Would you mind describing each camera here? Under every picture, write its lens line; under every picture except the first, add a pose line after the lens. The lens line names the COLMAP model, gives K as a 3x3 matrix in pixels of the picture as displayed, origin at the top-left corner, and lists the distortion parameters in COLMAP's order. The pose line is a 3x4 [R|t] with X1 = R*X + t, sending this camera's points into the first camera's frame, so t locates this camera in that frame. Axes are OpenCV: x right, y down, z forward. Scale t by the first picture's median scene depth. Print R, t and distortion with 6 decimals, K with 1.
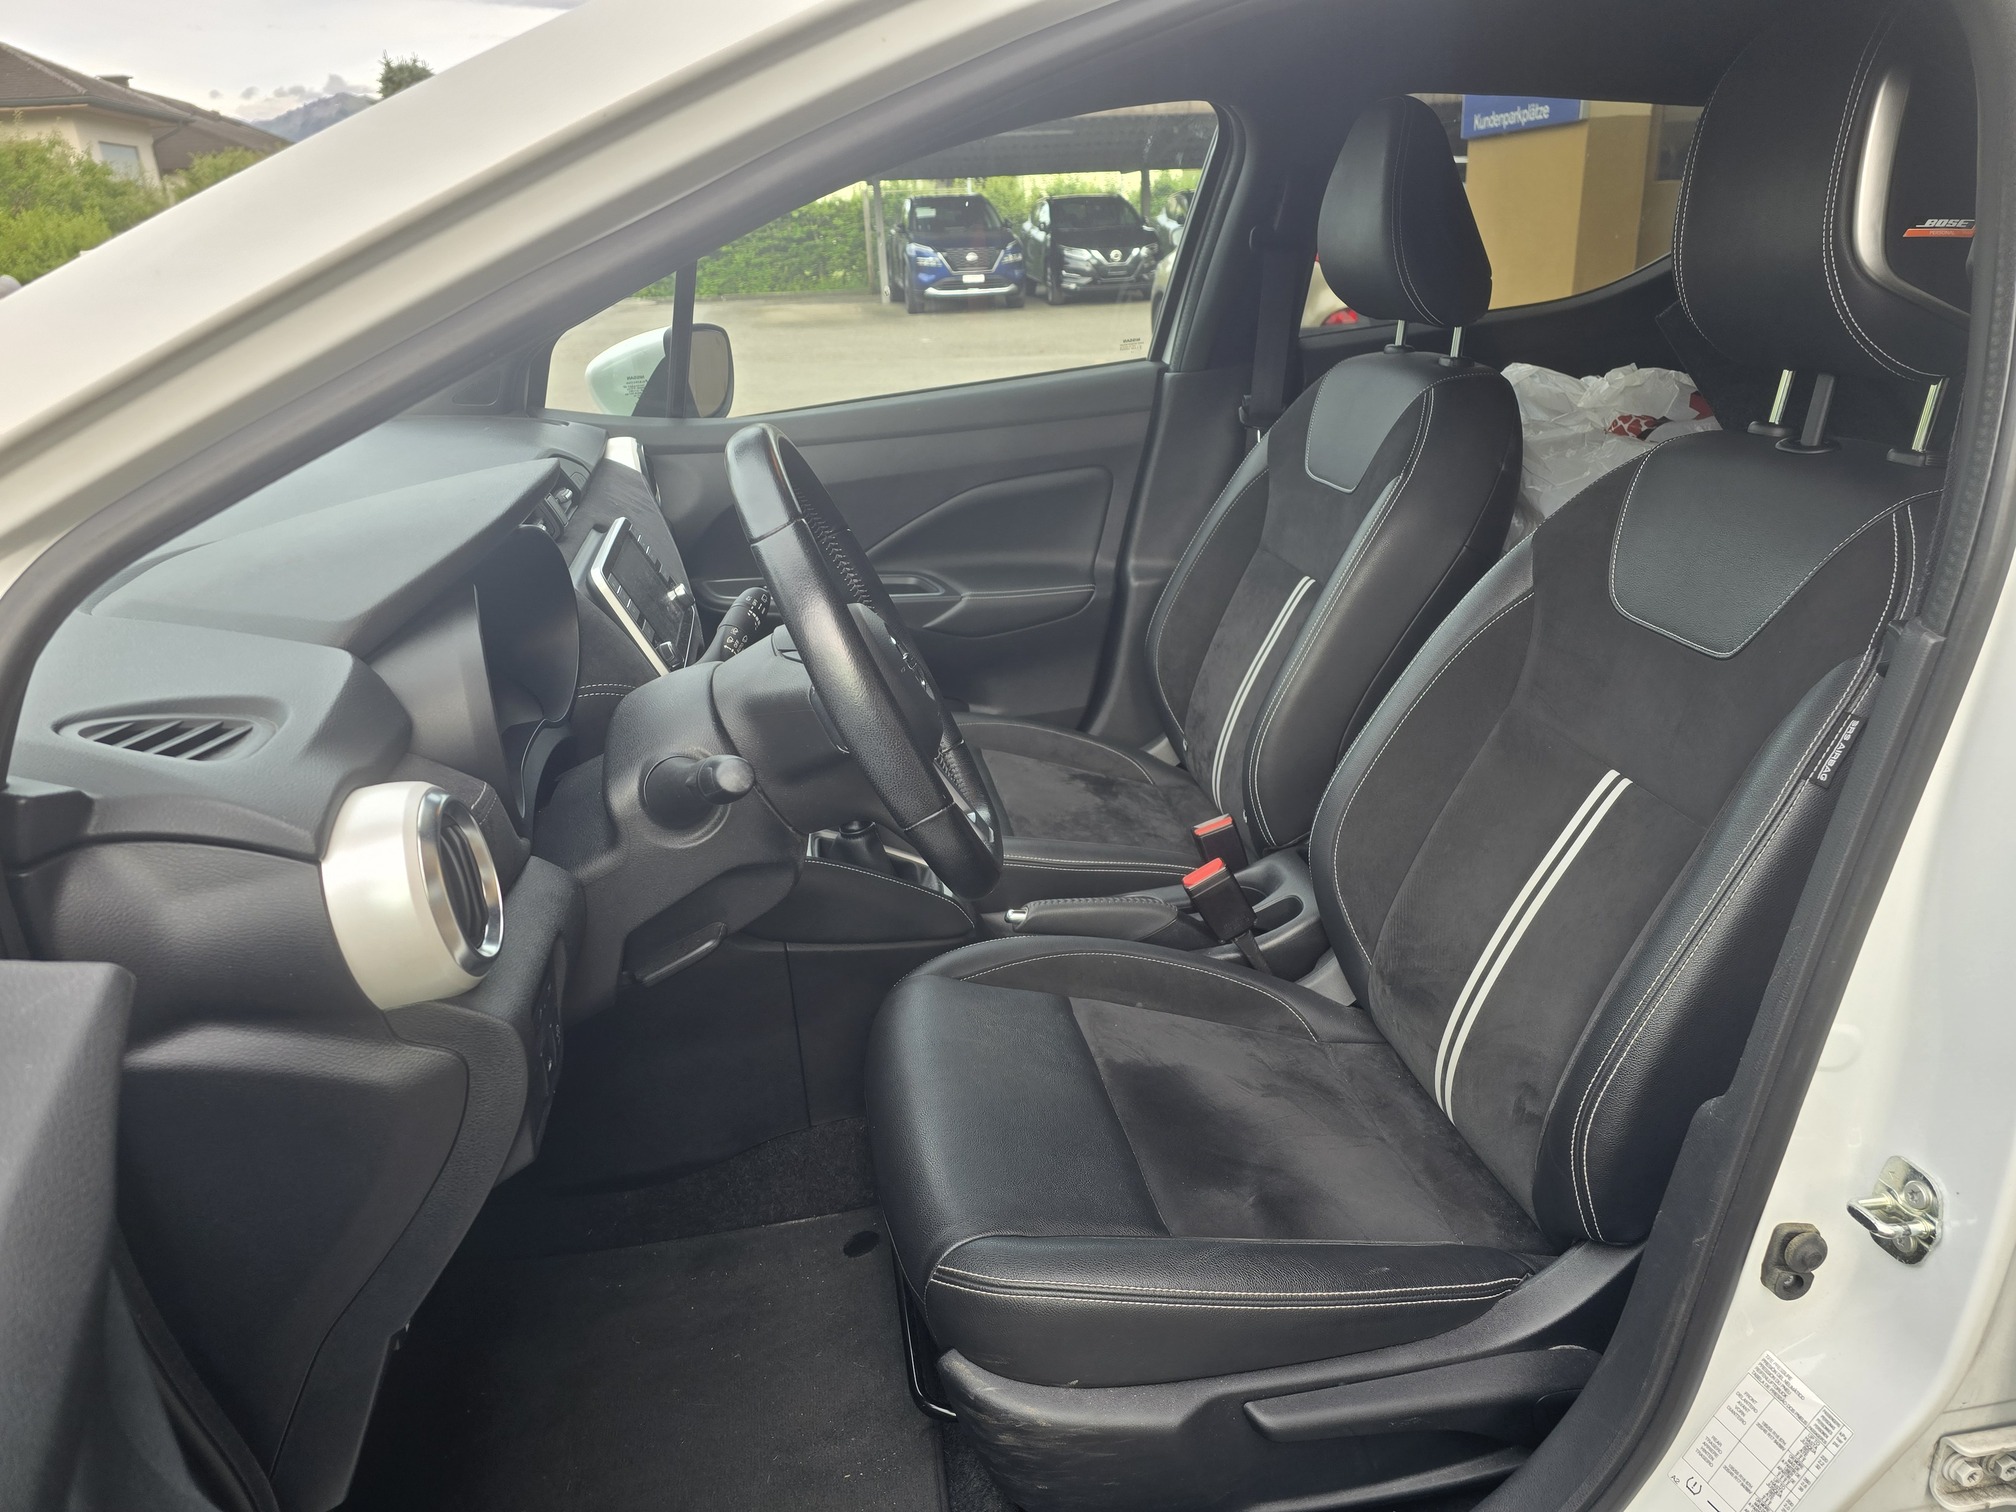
lens RADIAL K [[1354.6, 0, 1008.0], [0, 1354.6, 756.0], [0, 0, 1]] dist [-0.001474, -0.000931]
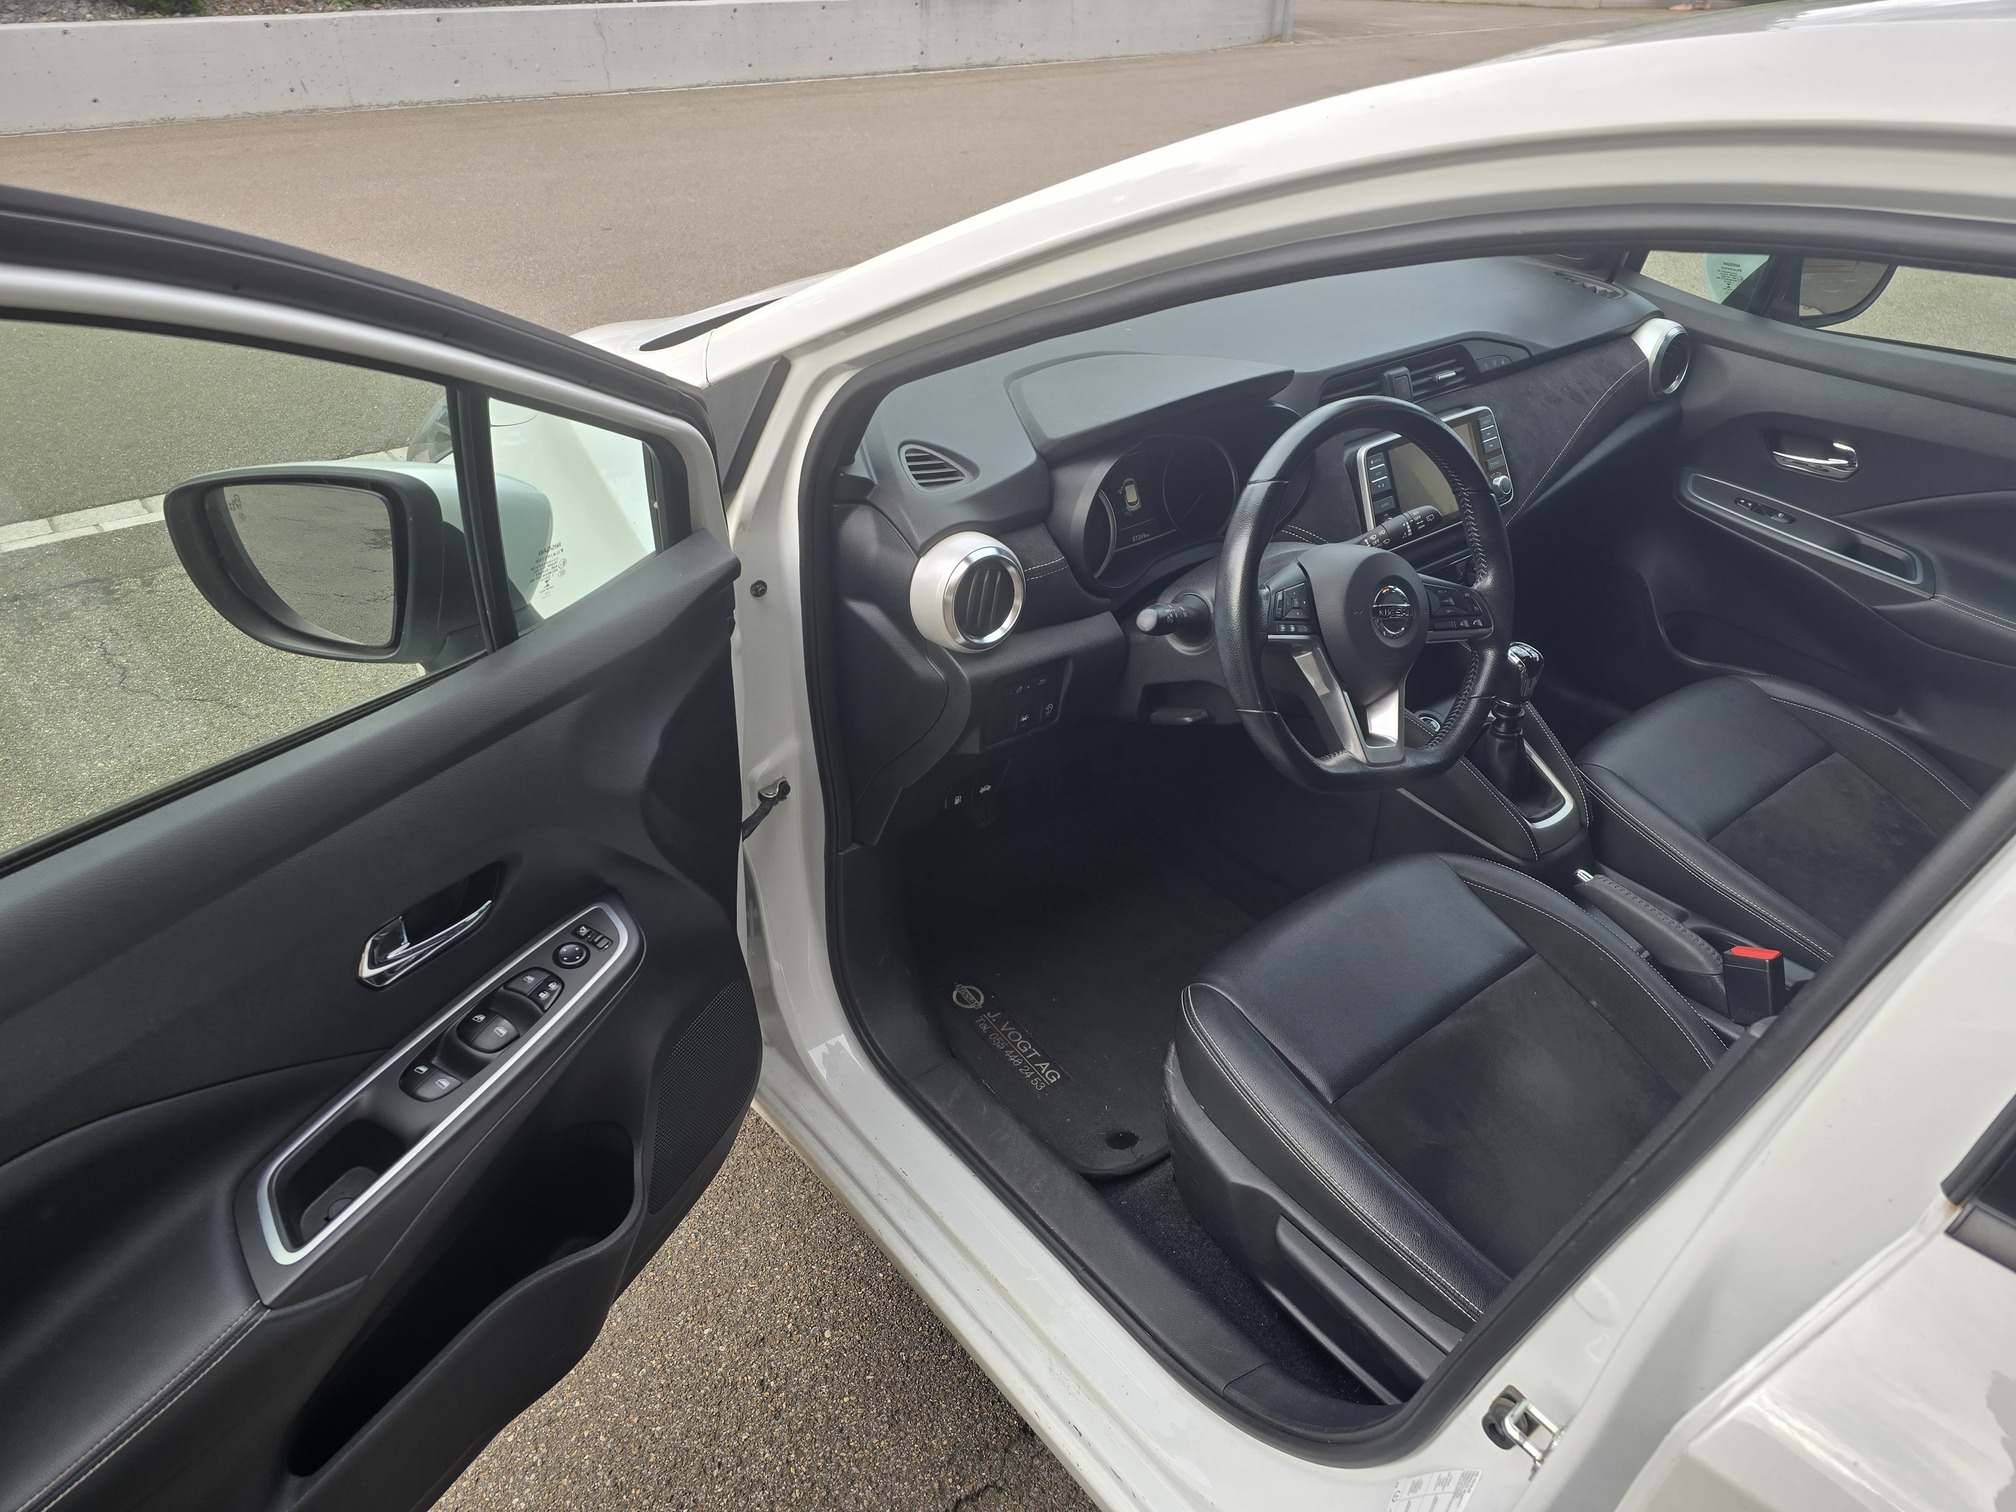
lens RADIAL K [[1326.9, 0, 1008.0], [0, 1326.9, 756.0], [0, 0, 1]] dist [0.061797, -0.046548]
pose [[0.489605, 0.523437, -0.697353, 0.848124], [-0.361918, 0.849615, 0.383626, -0.370531], [0.793286, 0.064559, 0.605417, -0.051923]]
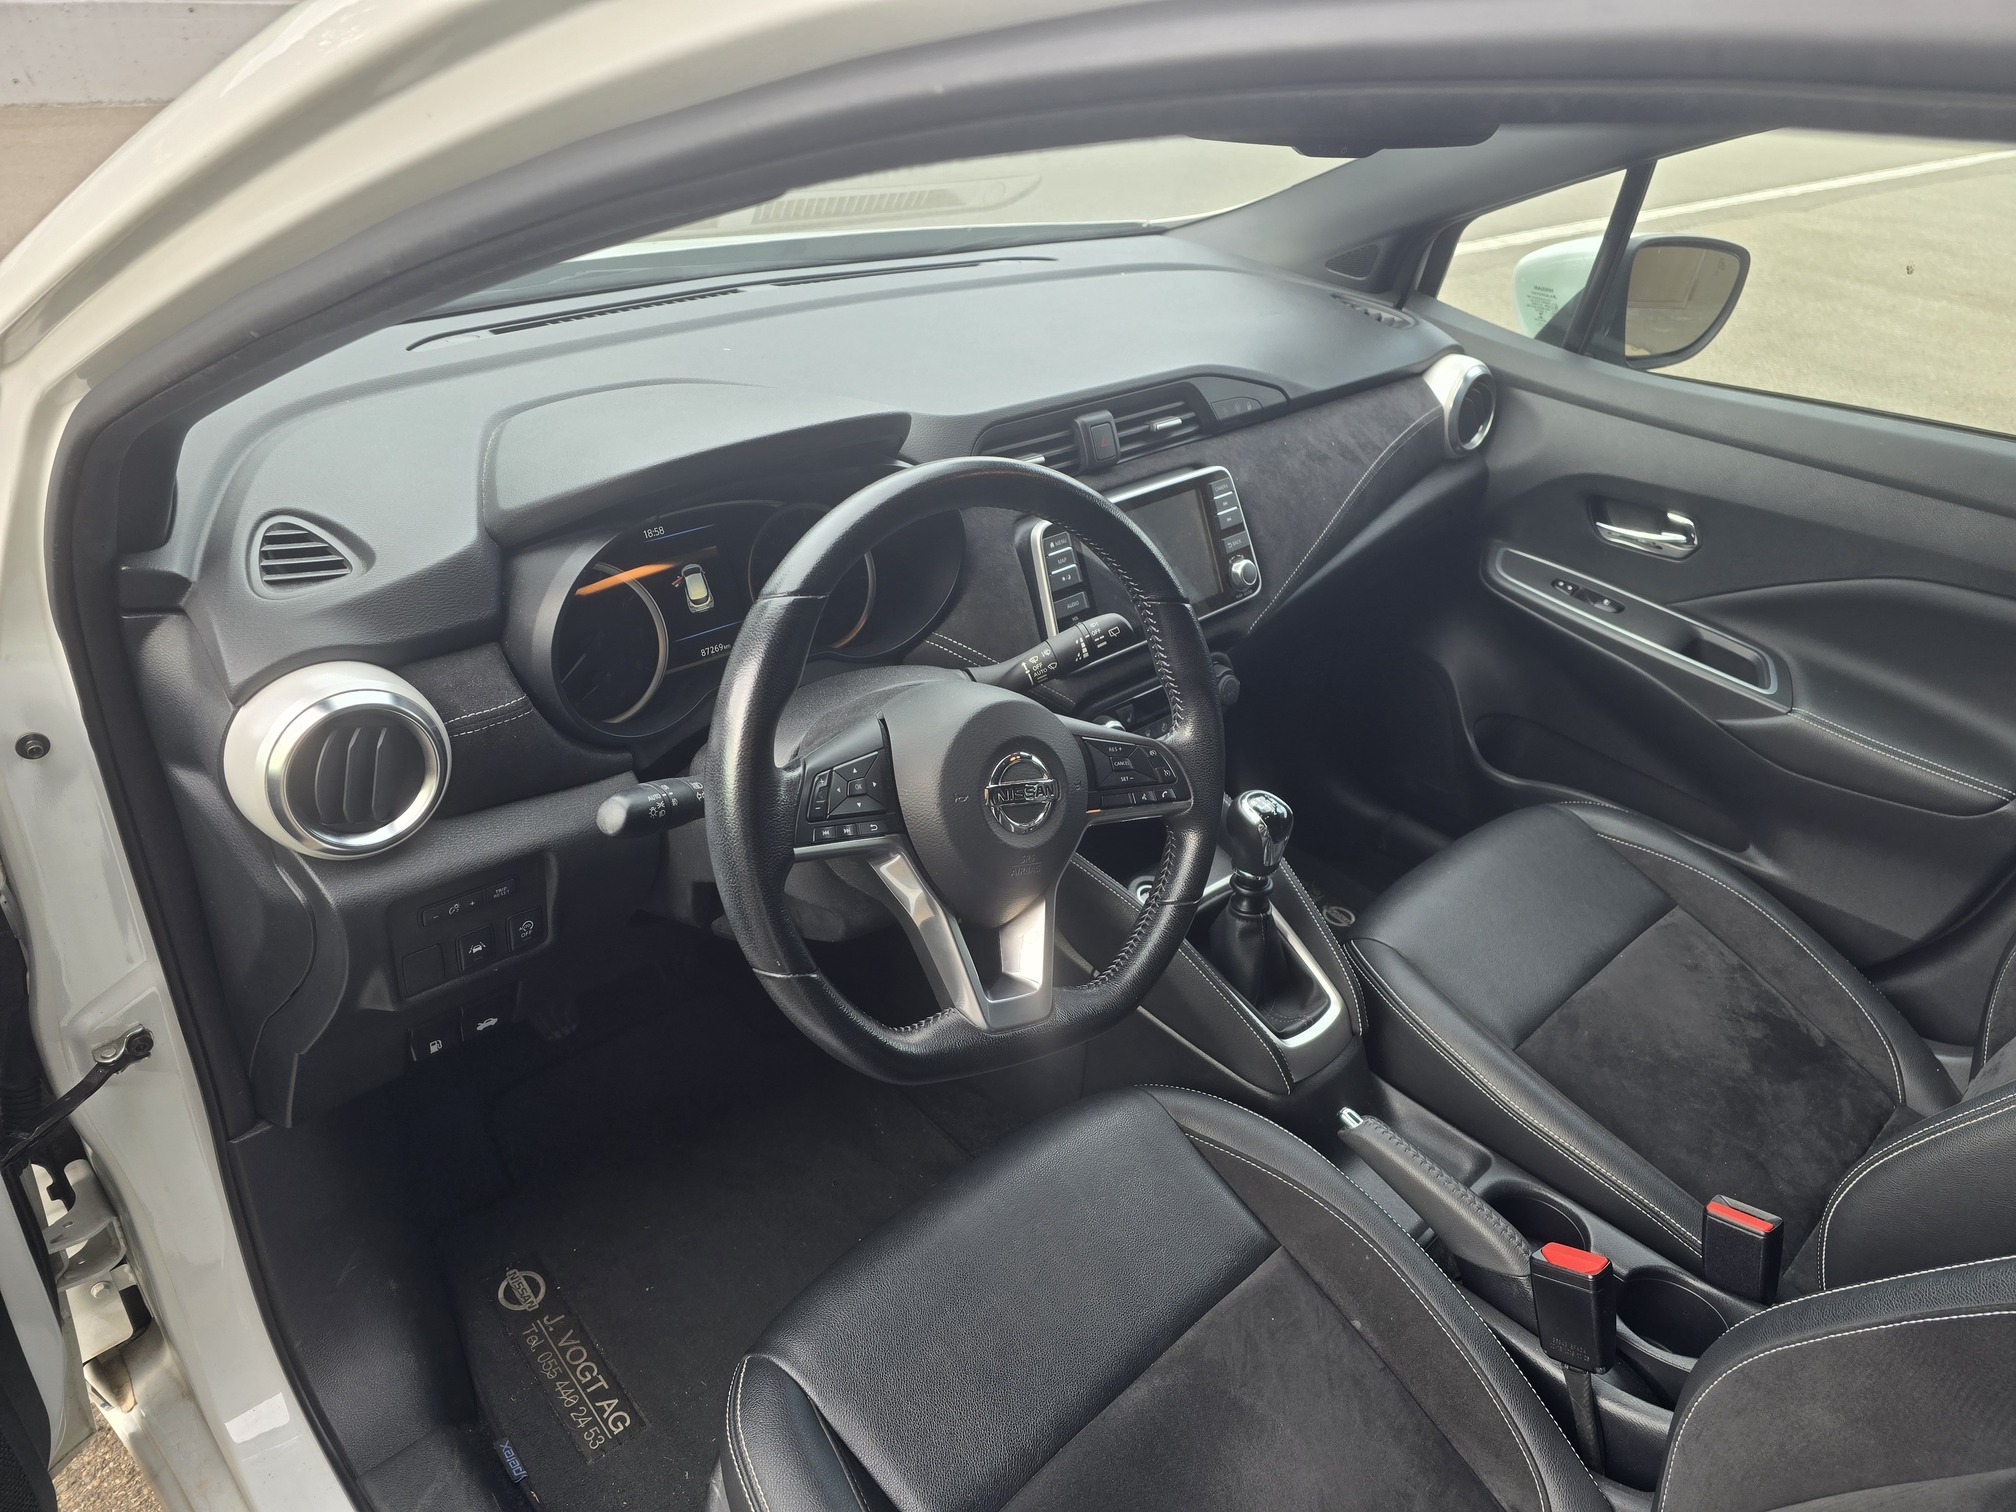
lens RADIAL K [[1322.1, 0, 1003.5], [0, 1322.1, 782.0], [0, 0, 1]] dist [0.078993, -0.078772]
pose [[0.553955, 0.514203, -0.654775, 0.533440], [-0.385104, 0.855535, 0.346055, -0.422722], [0.738125, 0.060458, 0.671949, 0.554996]]
